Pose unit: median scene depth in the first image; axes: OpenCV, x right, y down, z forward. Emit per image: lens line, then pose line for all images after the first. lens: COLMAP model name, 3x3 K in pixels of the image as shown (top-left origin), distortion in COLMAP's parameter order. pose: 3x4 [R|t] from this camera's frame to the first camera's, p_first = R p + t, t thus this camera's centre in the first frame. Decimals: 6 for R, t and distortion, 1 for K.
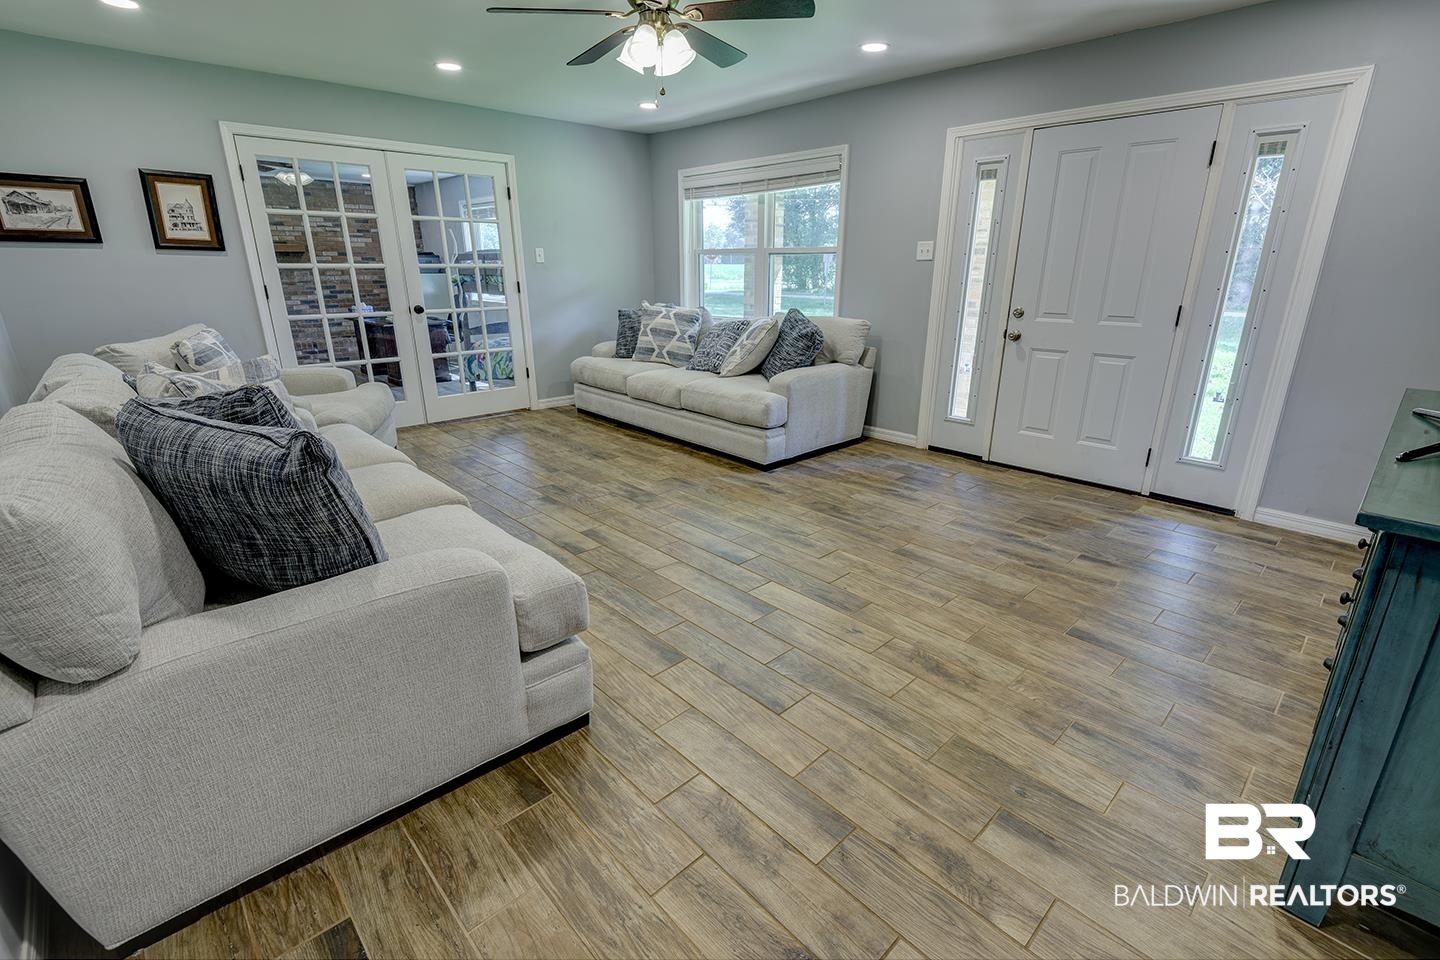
lens RADIAL K [[649.7, 0, 723.6], [0, 649.7, 474.9], [0, 0, 1]] dist [0.037162, -0.024237]
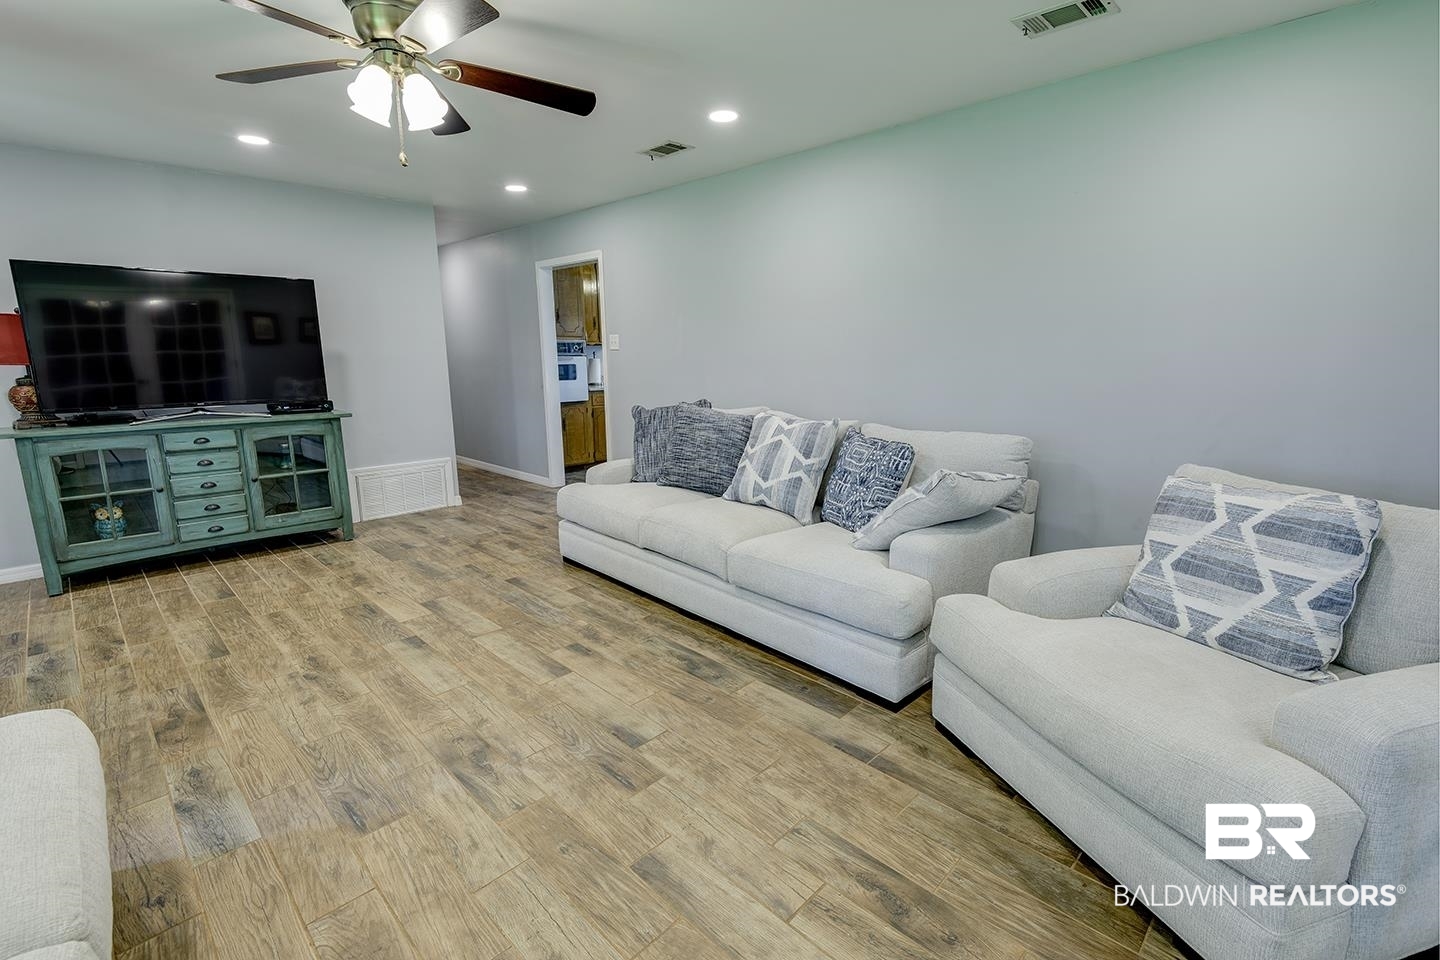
lens RADIAL K [[649.7, 0, 723.6], [0, 649.7, 474.9], [0, 0, 1]] dist [0.037162, -0.024237]
pose [[-0.999353, 0.010151, -0.034498, -0.351186], [-0.007886, 0.874120, 0.485645, -0.481701], [0.035085, 0.485603, -0.873475, 1.462865]]
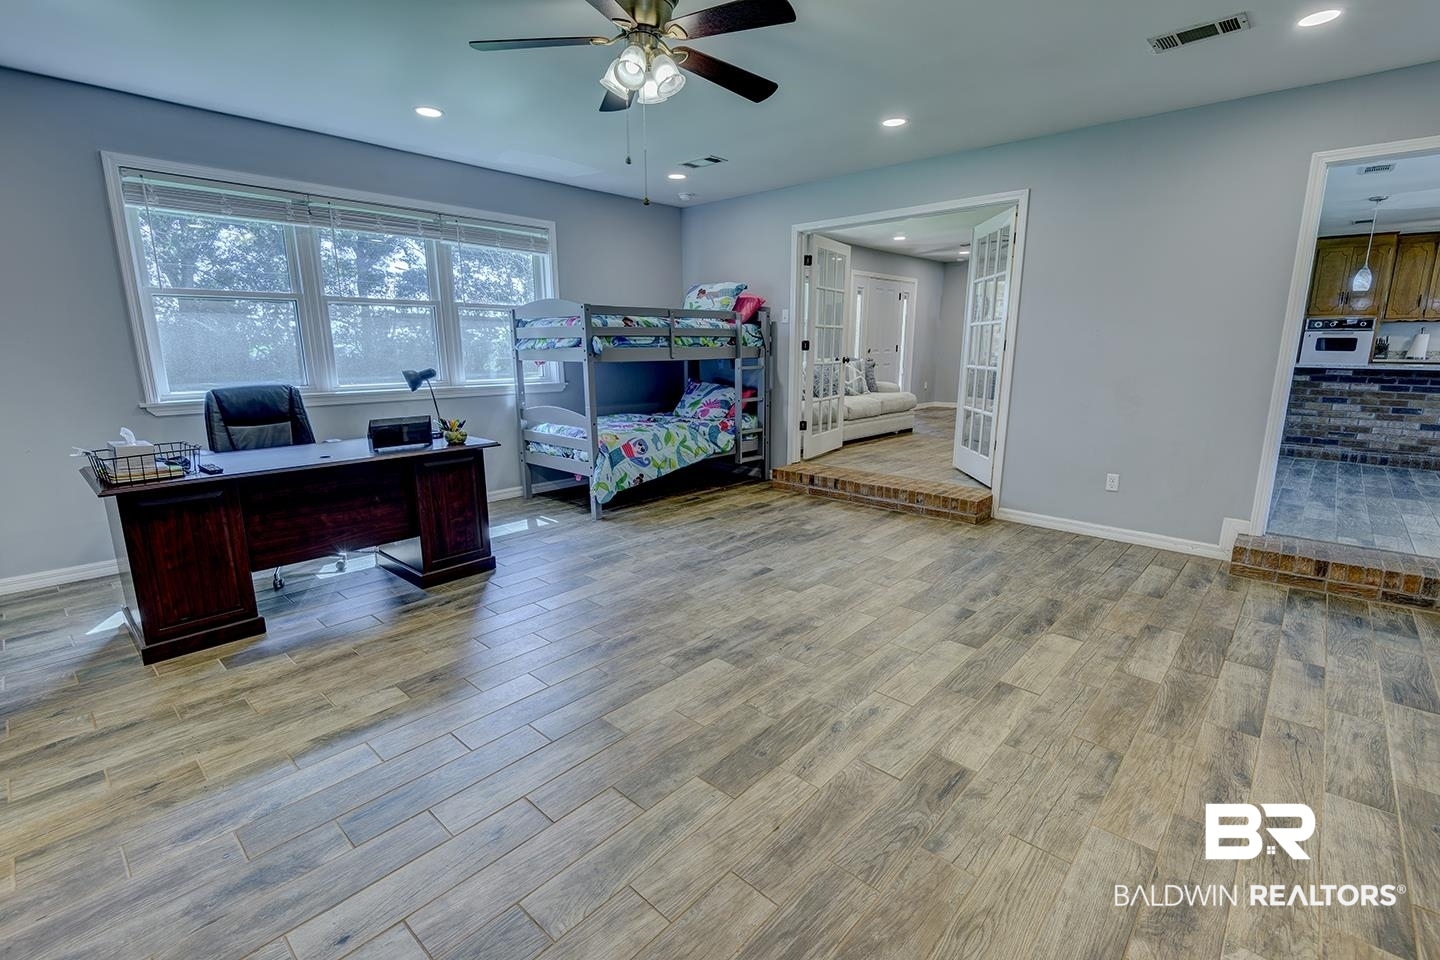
lens RADIAL K [[647.7, 0, 720.0], [0, 647.7, 480.0], [0, 0, 1]] dist [0.026772, -0.016002]
pose [[-0.071482, -0.208712, 0.975361, -2.158819], [0.307769, 0.925533, 0.220605, -0.562982], [-0.948772, 0.315955, -0.001924, 1.879025]]
